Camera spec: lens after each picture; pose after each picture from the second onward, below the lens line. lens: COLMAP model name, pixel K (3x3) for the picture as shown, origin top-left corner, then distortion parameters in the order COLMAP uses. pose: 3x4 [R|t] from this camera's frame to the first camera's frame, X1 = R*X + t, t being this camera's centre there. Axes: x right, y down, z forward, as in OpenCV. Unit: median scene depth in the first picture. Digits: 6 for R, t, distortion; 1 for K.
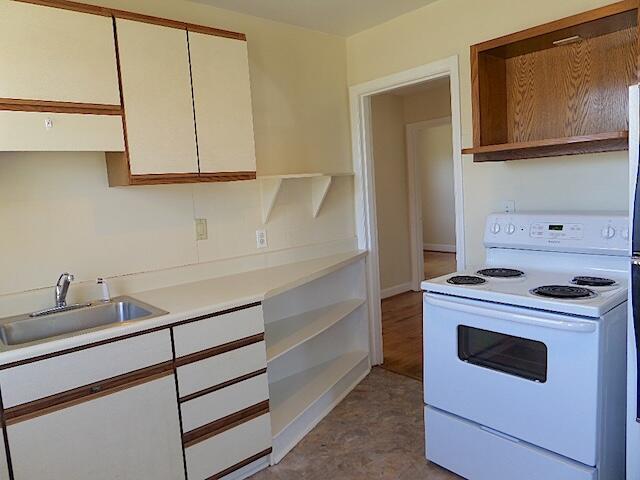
lens RADIAL K [[467.0, 0, 320.7], [0, 467.0, 242.4], [0, 0, 1]] dist [-0.013041, -0.006507]
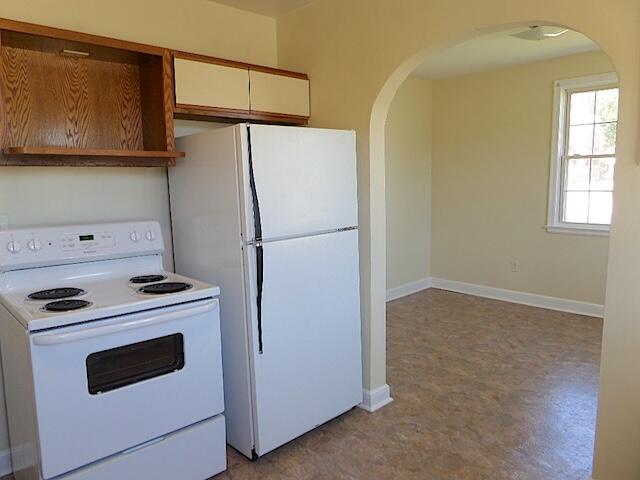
lens RADIAL K [[460.8, 0, 316.5], [0, 460.8, 241.4], [0, 0, 1]] dist [-0.021670, 0.001040]
pose [[-0.036209, -0.070436, 0.996859, -0.474445], [0.130416, 0.988649, 0.074594, -0.031985], [-0.990798, 0.132708, -0.026612, 0.516266]]
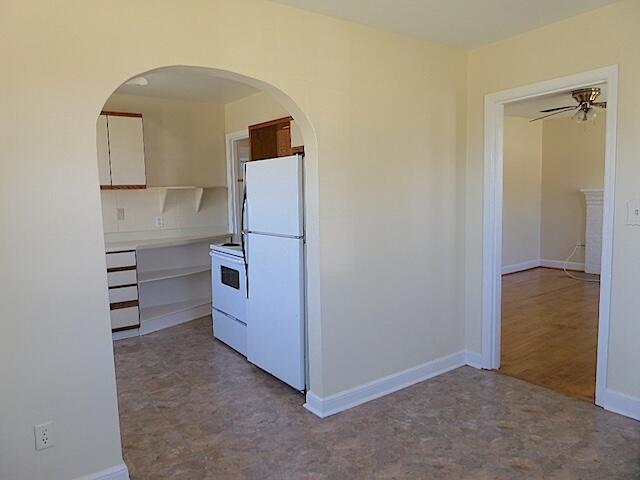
lens RADIAL K [[467.0, 0, 320.7], [0, 467.0, 242.4], [0, 0, 1]] dist [-0.013041, -0.006507]
pose [[0.995251, 0.055258, -0.080142, 0.771418], [-0.055220, 0.998471, 0.002696, 0.038831], [0.080169, 0.001743, 0.996780, -0.879583]]
